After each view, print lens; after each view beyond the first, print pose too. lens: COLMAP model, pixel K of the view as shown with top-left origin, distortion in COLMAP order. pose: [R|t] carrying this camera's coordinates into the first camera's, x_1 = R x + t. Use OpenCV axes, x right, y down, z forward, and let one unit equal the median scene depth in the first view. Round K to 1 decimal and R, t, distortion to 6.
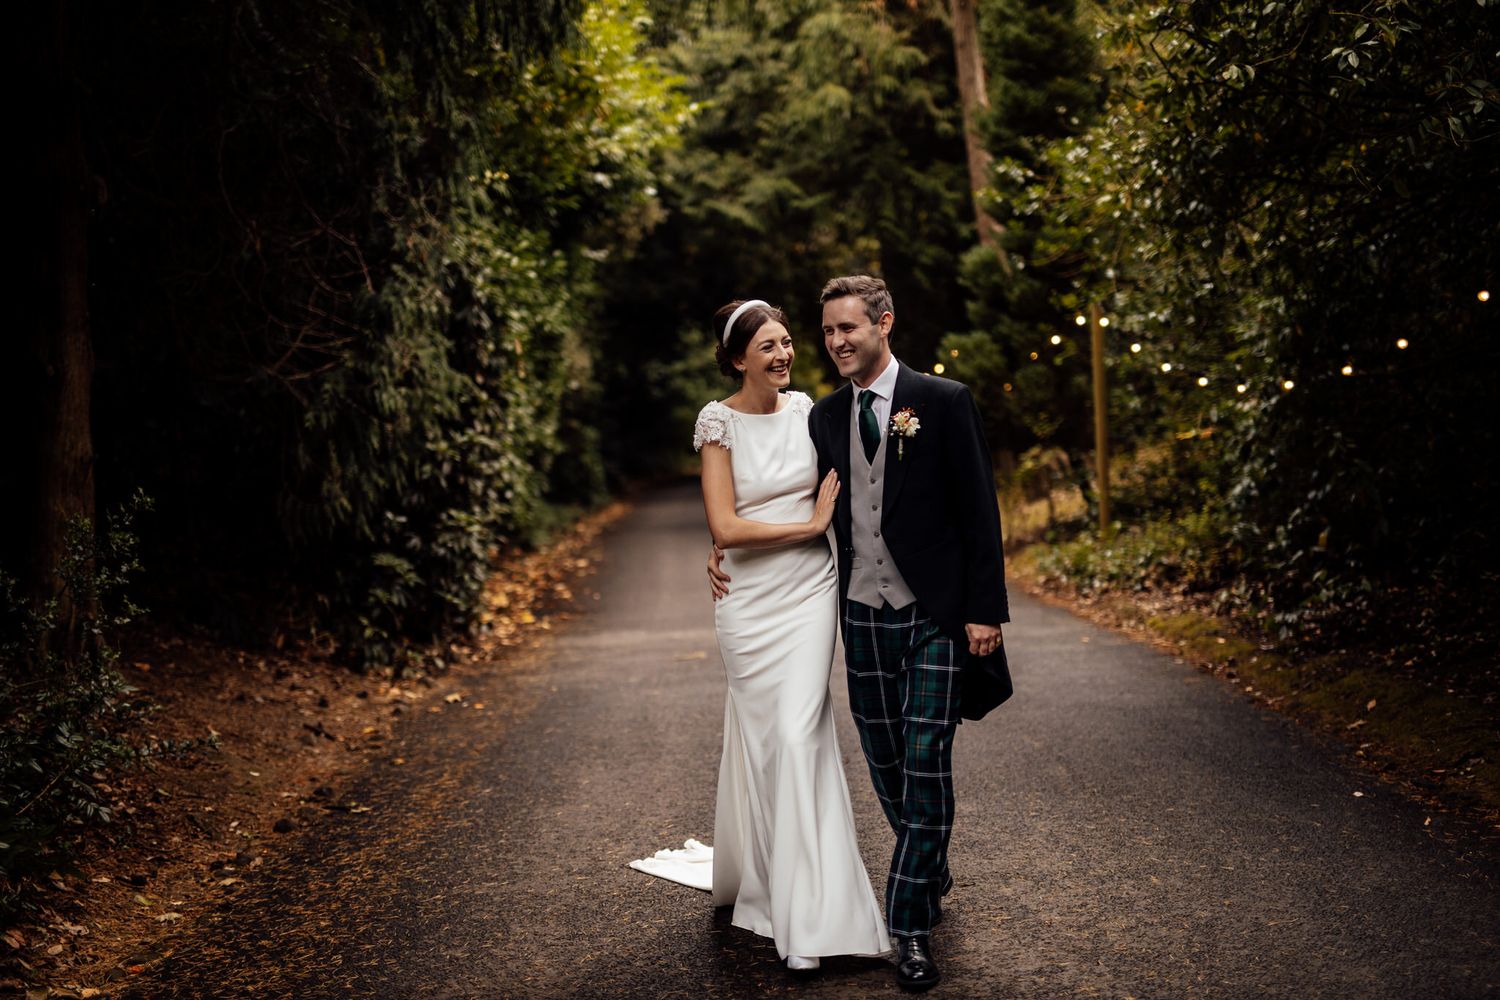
lens RADIAL K [[1960.6, 0, 672.8], [0, 1960.6, 447.6], [0, 0, 1]] dist [0.003542, 0.041604]
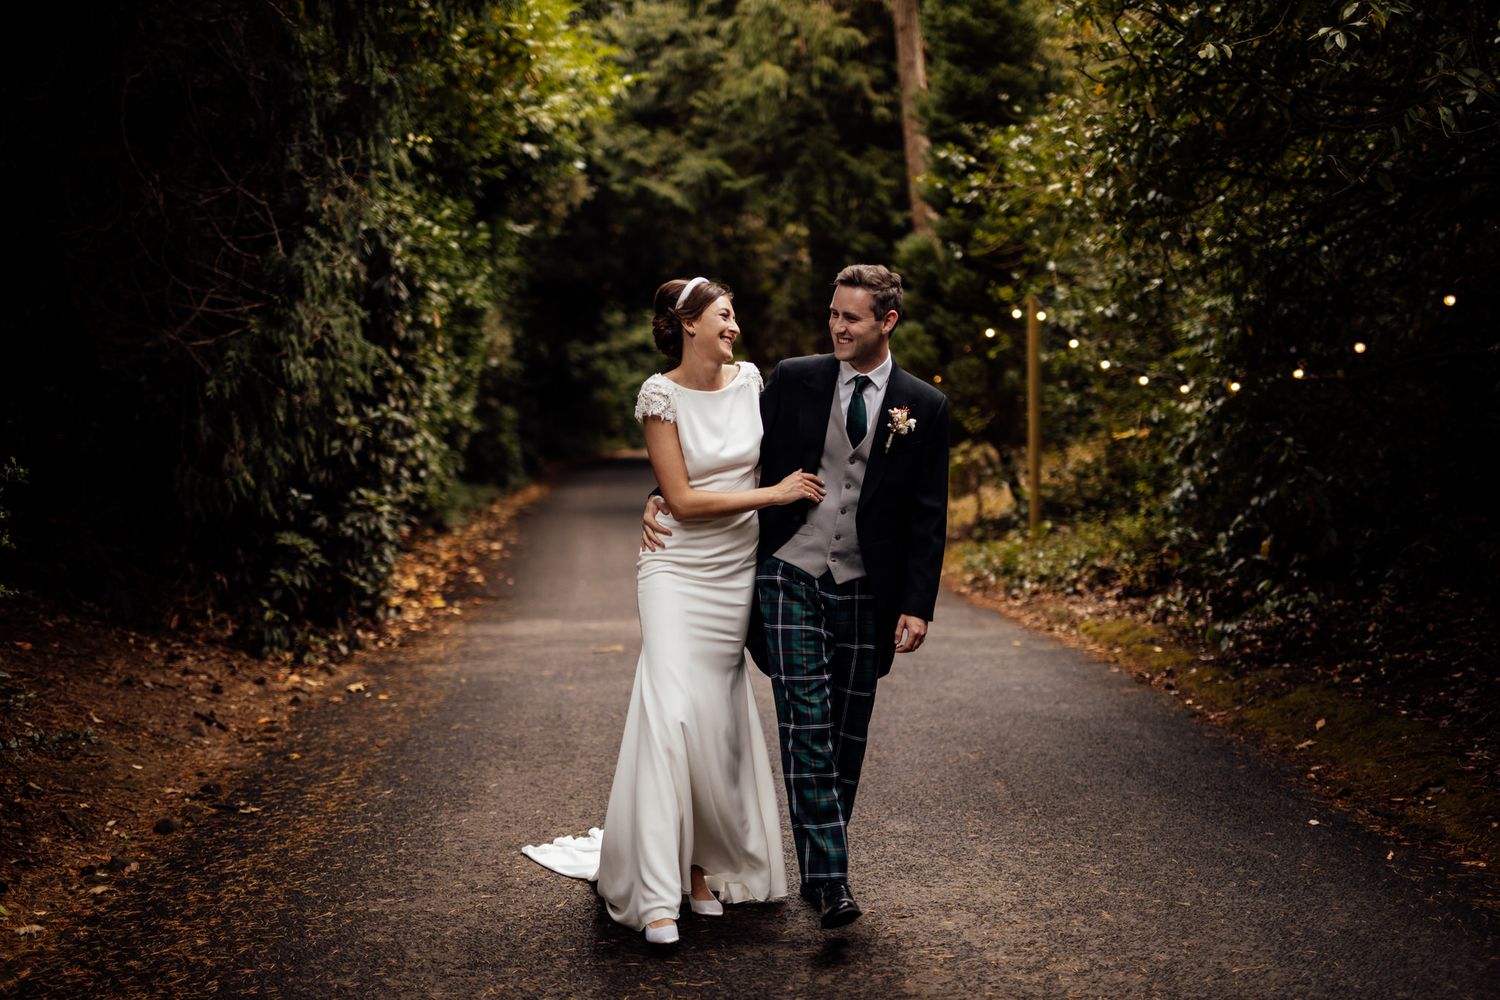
lens RADIAL K [[1960.6, 0, 672.8], [0, 1960.6, 447.6], [0, 0, 1]] dist [0.003542, 0.041604]
pose [[0.998582, 0.032413, 0.042225, -0.002514], [-0.032777, 0.999431, 0.007972, -0.000550], [-0.041942, -0.009345, 0.999076, 0.041498]]
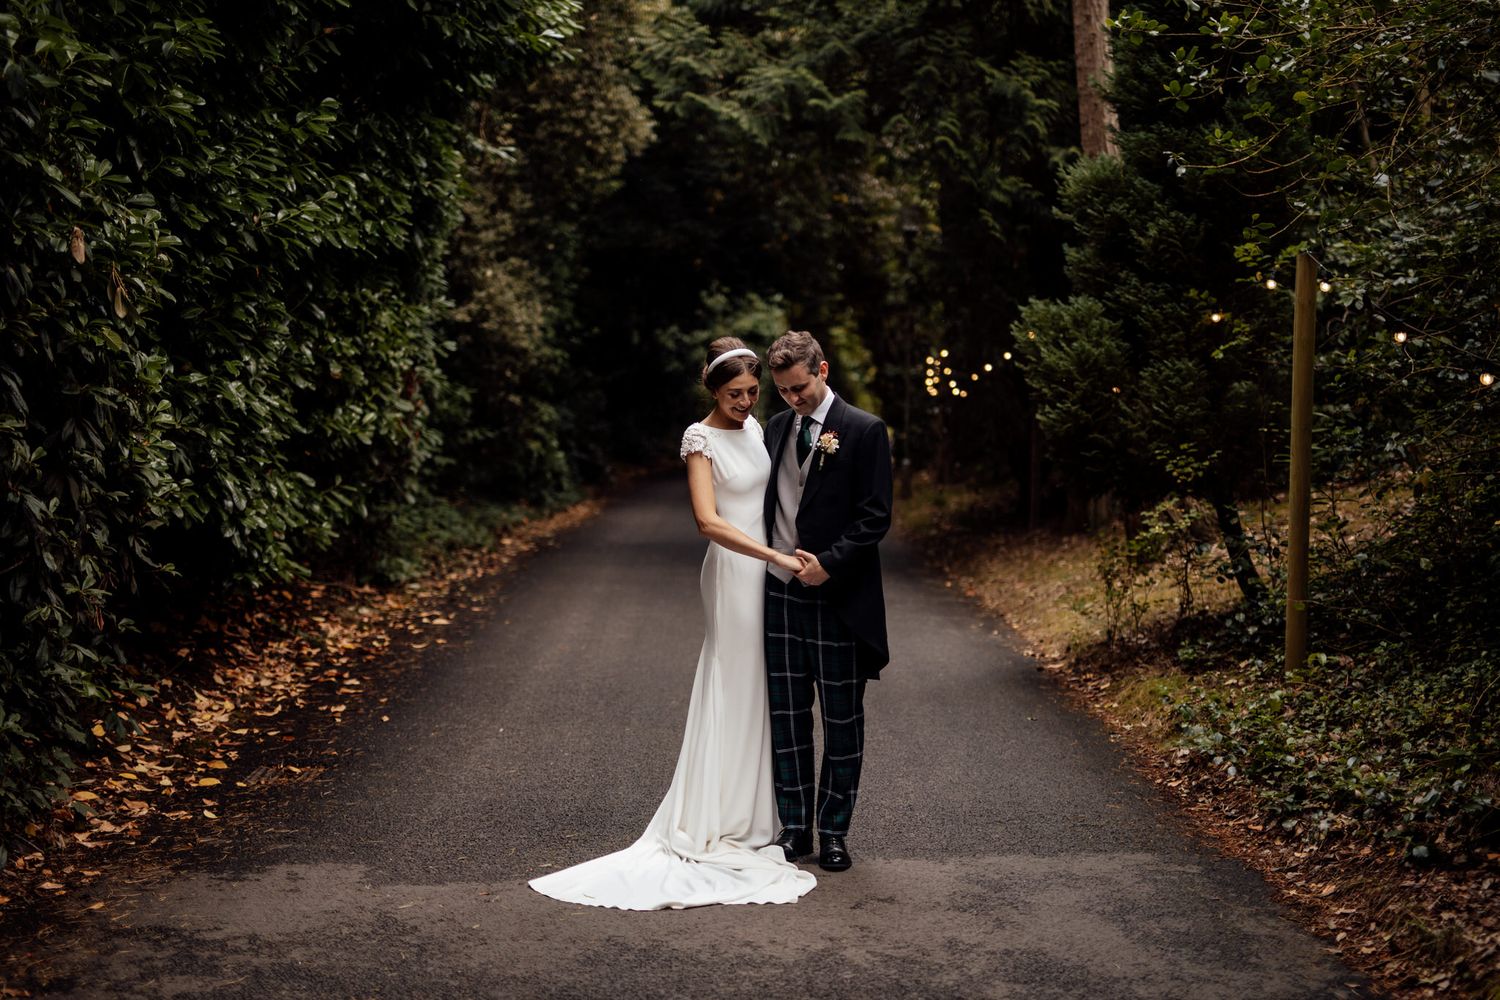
lens RADIAL K [[1875.7, 0, 750.0], [0, 1875.7, 500.0], [0, 0, 1]] dist [0.005253, 0.011728]
pose [[0.998414, 0.055635, 0.008624, 0.074379], [-0.055965, 0.997445, 0.044394, -0.023876], [-0.006132, -0.044806, 0.998977, 0.596123]]
